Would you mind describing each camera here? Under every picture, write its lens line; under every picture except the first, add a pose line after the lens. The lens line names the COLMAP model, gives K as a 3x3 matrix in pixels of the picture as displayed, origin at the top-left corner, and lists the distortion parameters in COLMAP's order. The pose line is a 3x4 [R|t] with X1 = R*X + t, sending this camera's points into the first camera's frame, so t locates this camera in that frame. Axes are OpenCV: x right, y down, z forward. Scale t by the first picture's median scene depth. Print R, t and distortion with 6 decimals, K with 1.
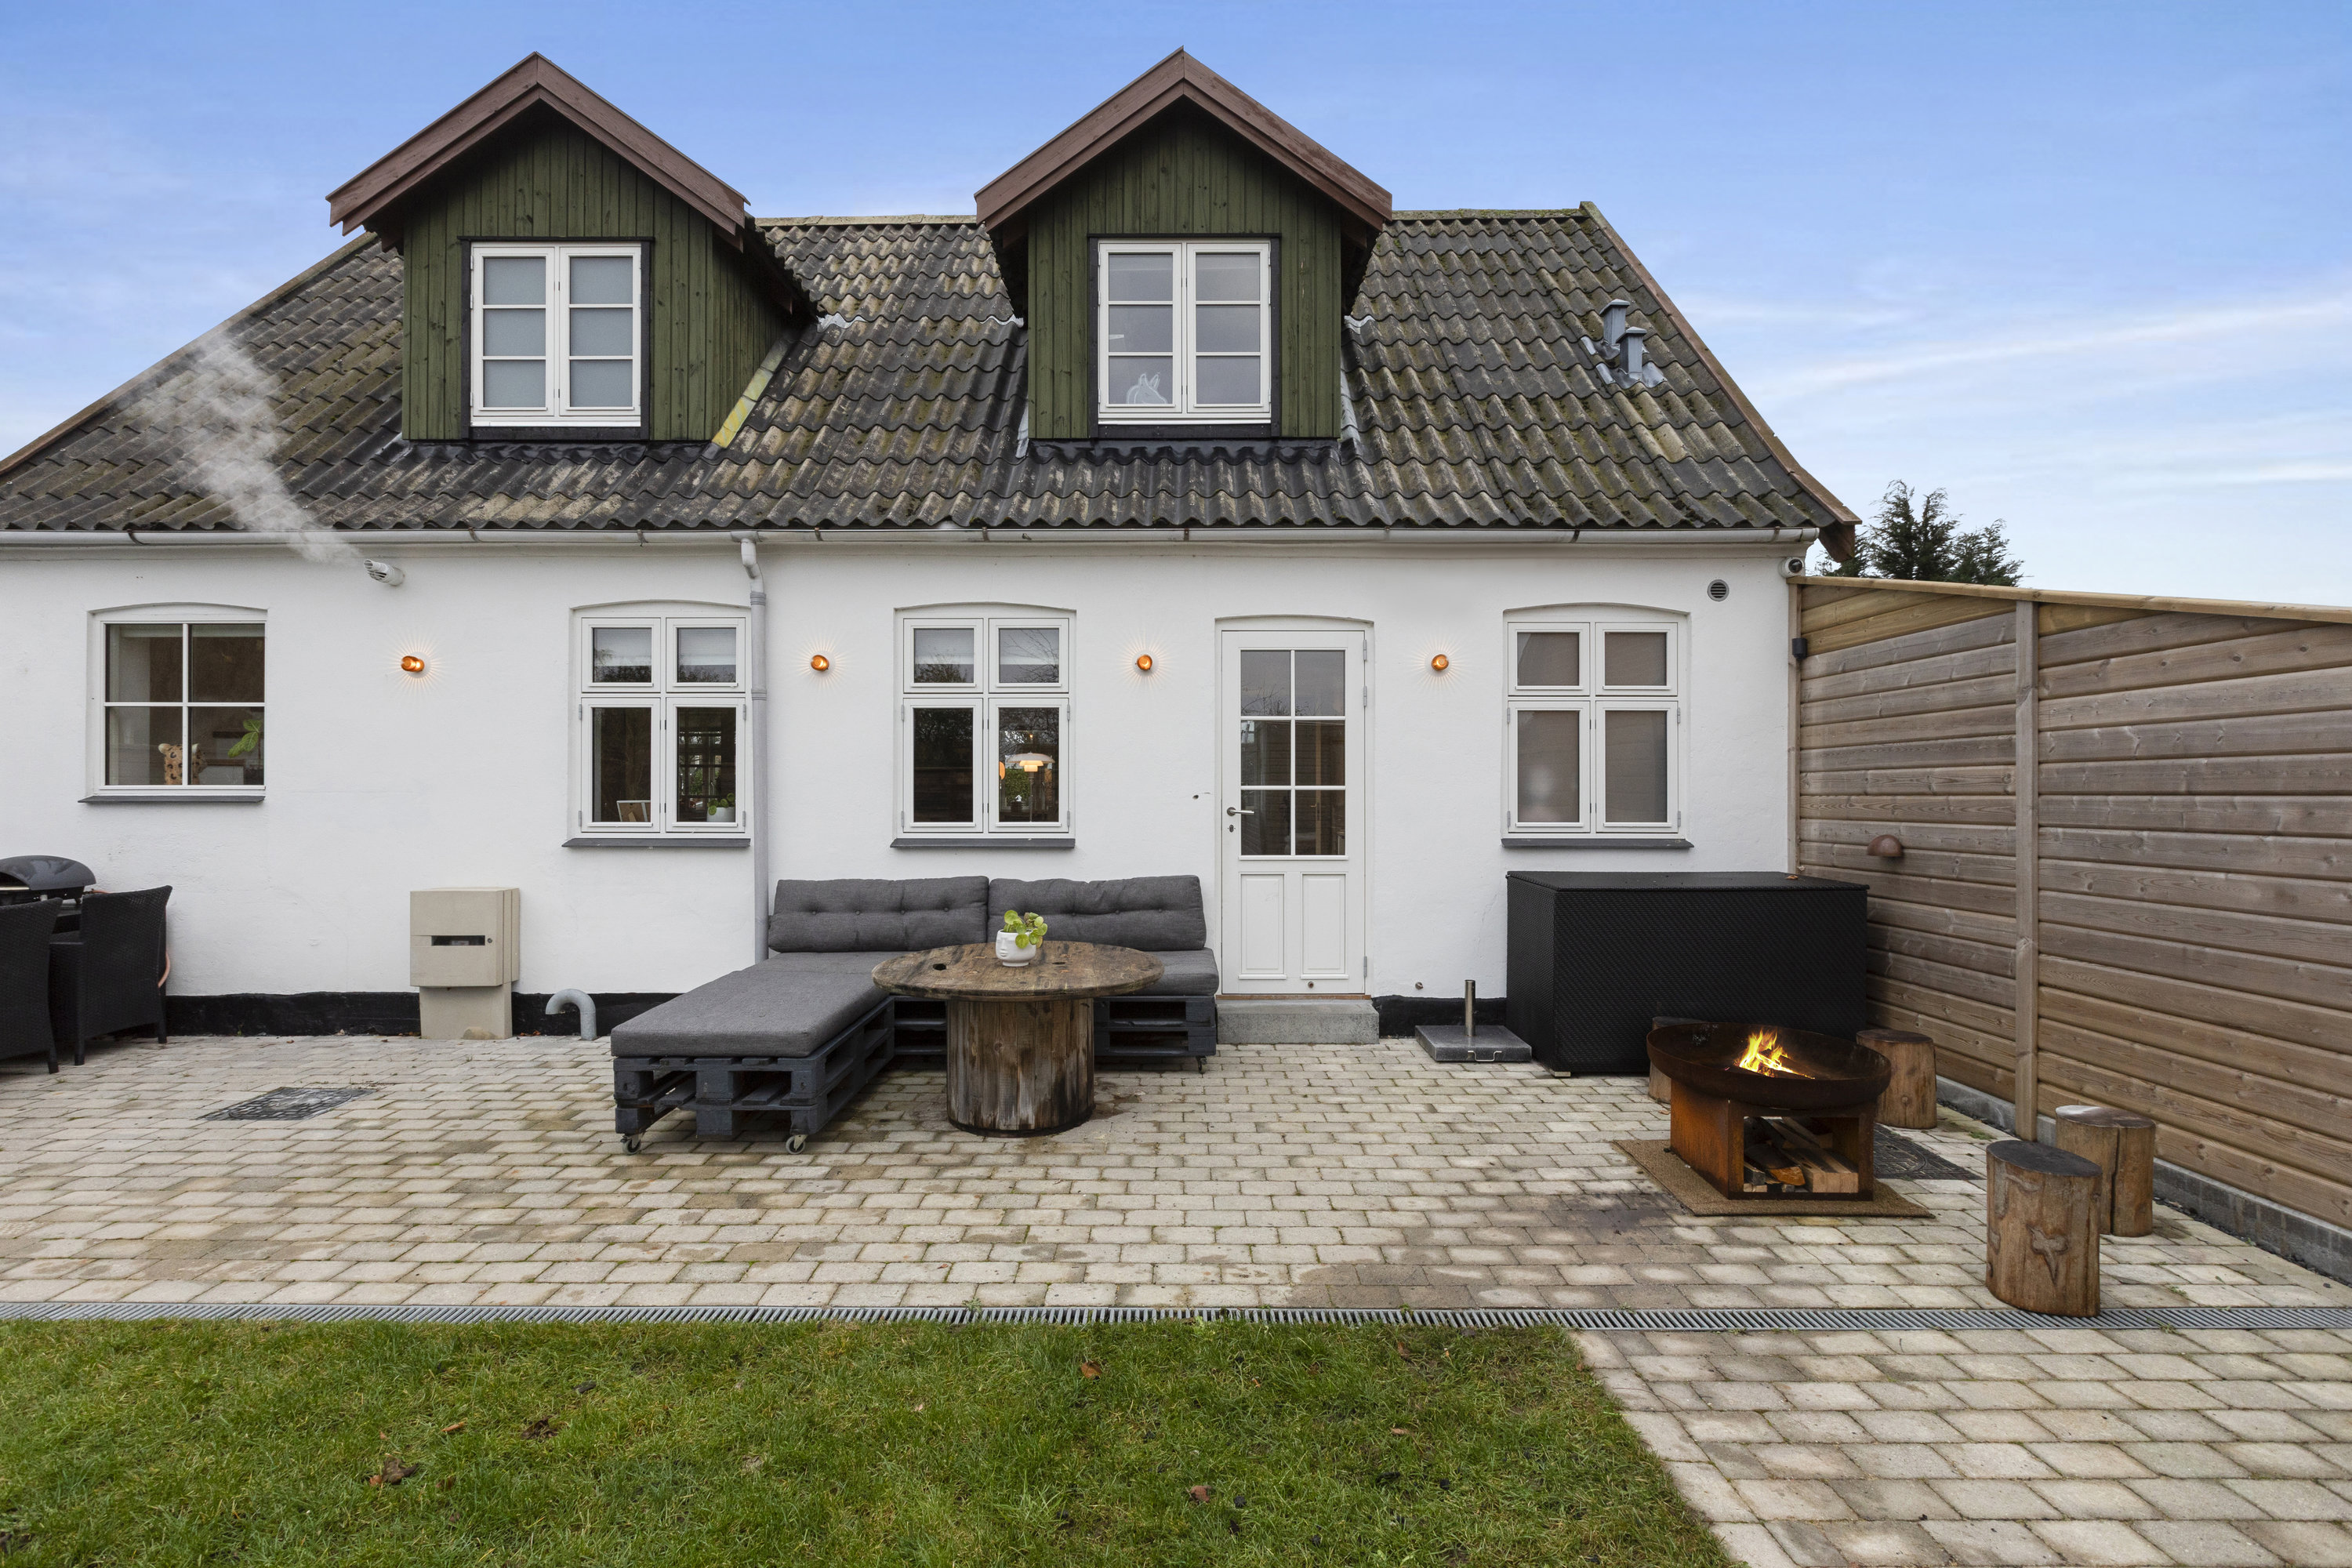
lens RADIAL K [[1116.9, 0, 1163.9], [0, 1116.9, 779.3], [0, 0, 1]] dist [-0.006126, 0.001642]
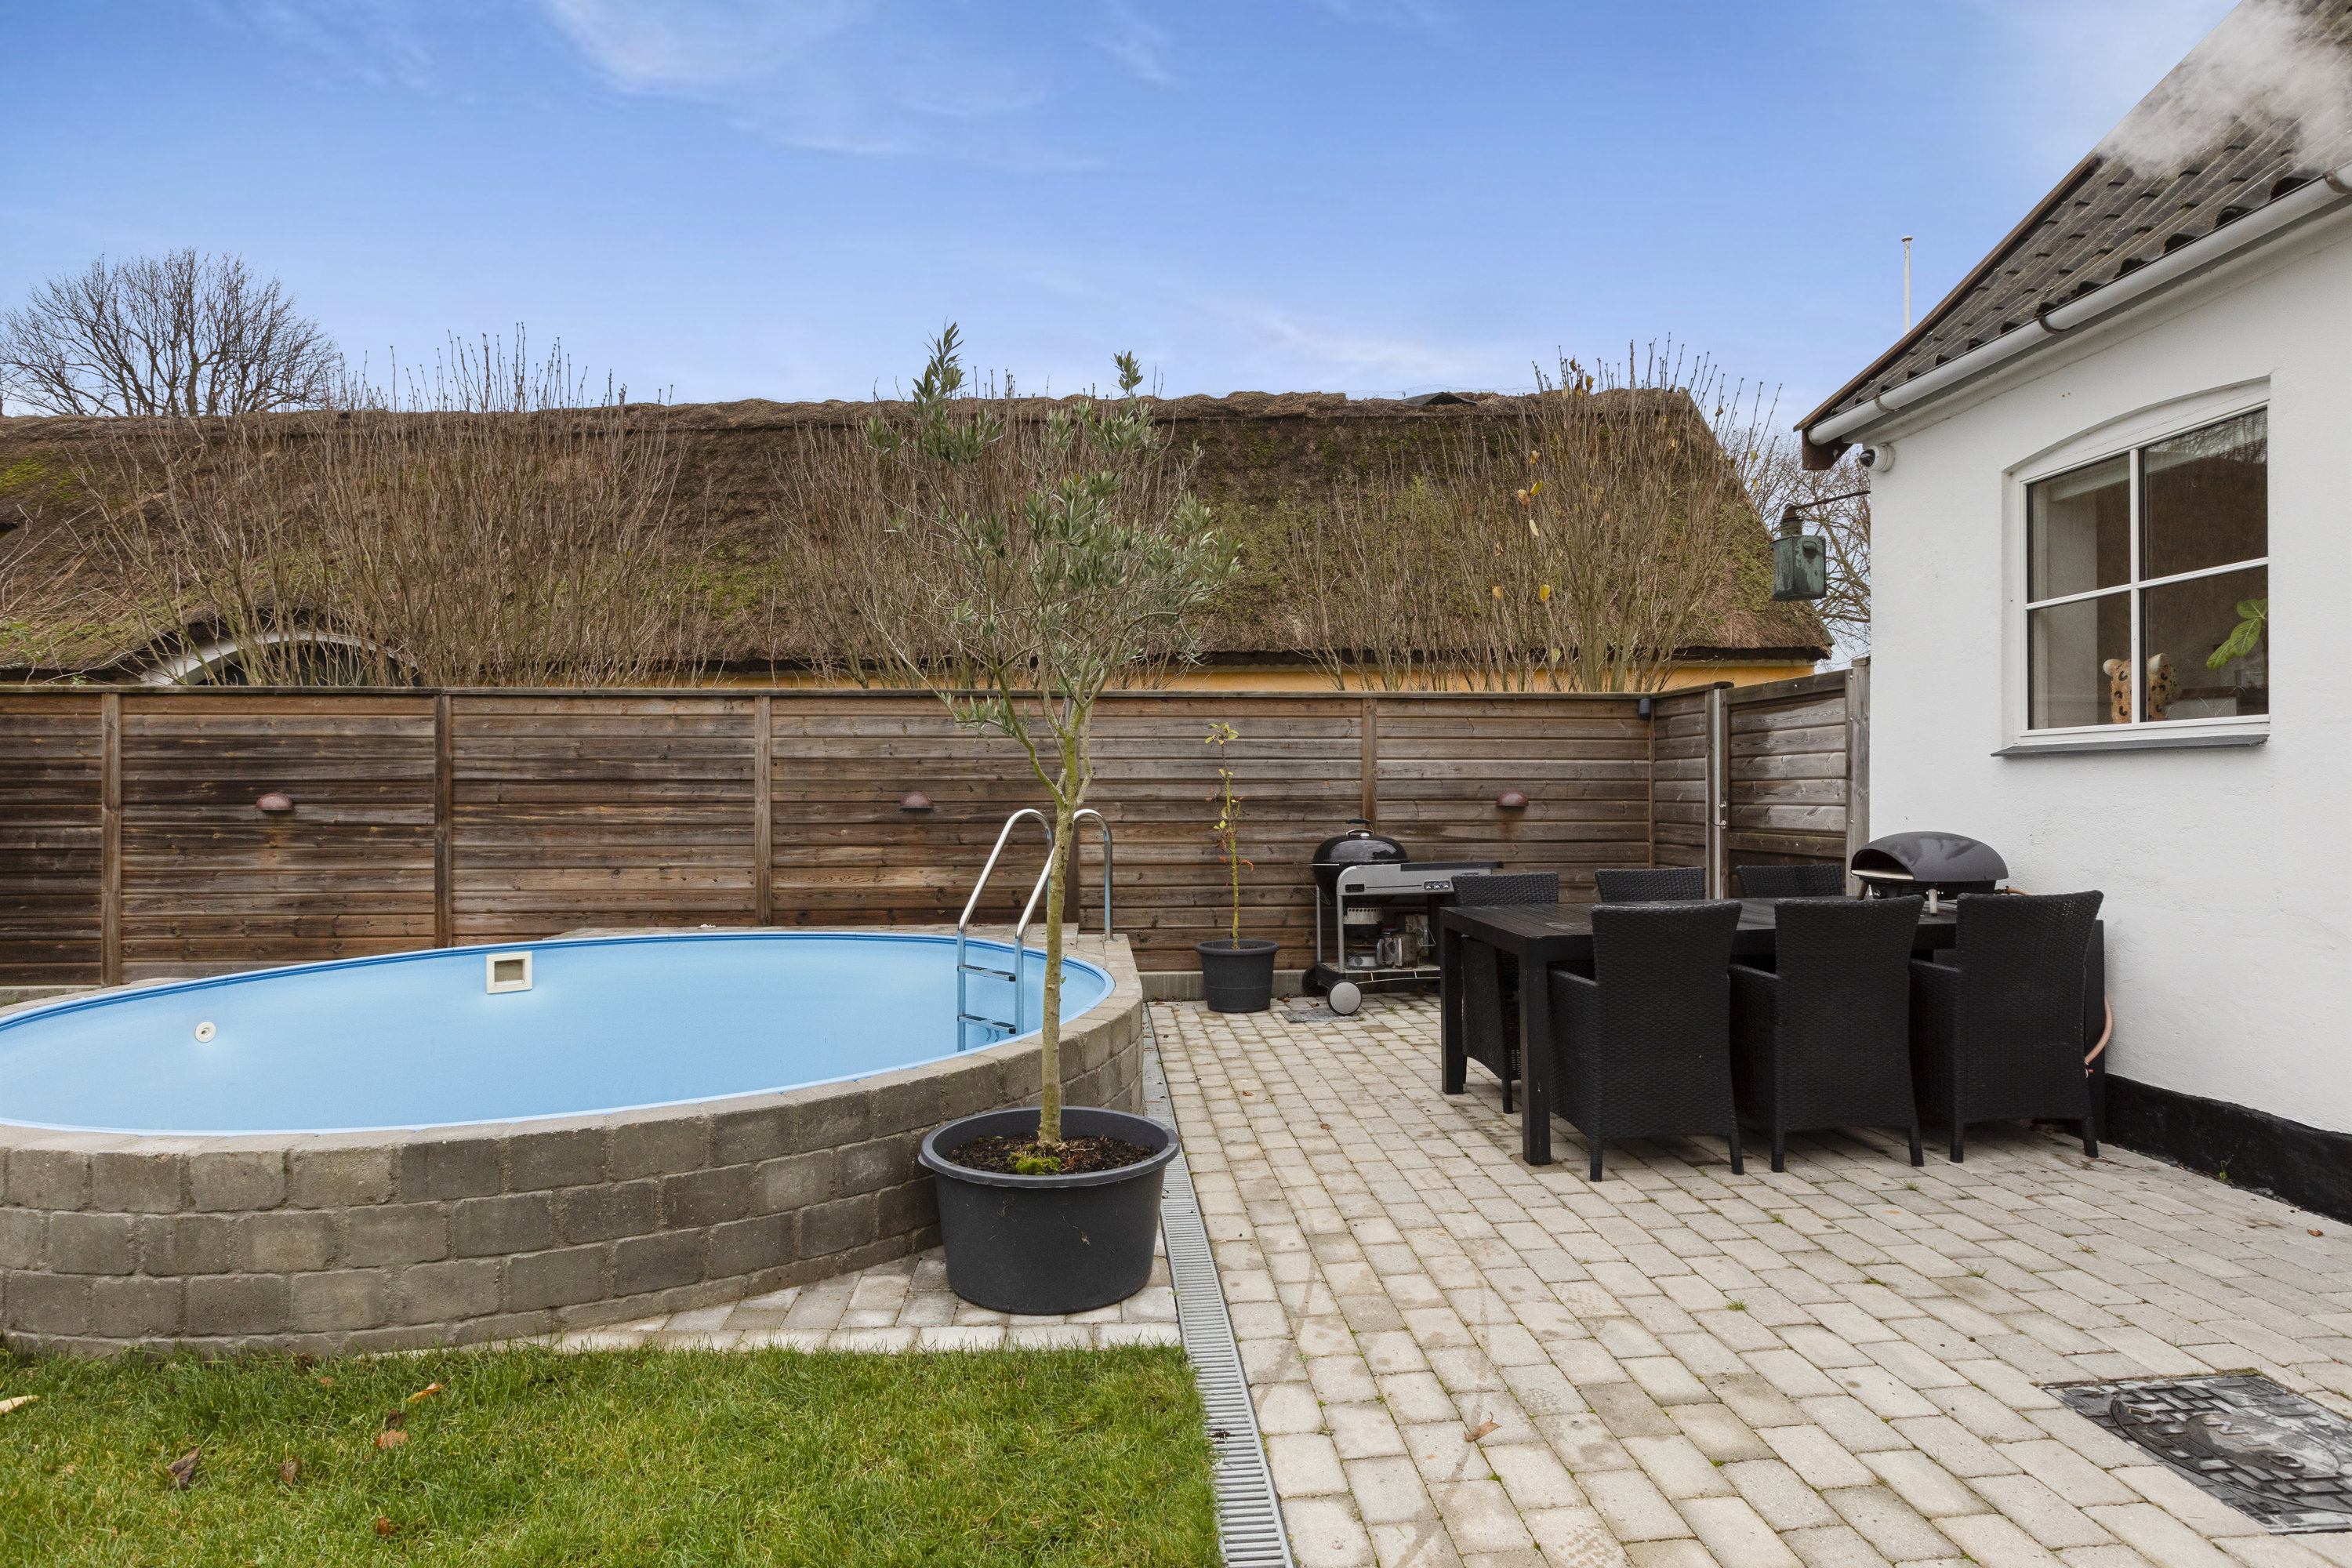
lens RADIAL K [[1152.8, 0, 1214.9], [0, 1152.8, 796.9], [0, 0, 1]] dist [-0.004666, -0.001332]
pose [[0.082957, 0.003769, -0.996546, -0.335582], [0.014522, 0.999882, 0.004991, 0.037149], [0.996447, -0.014886, 0.082892, 0.496197]]
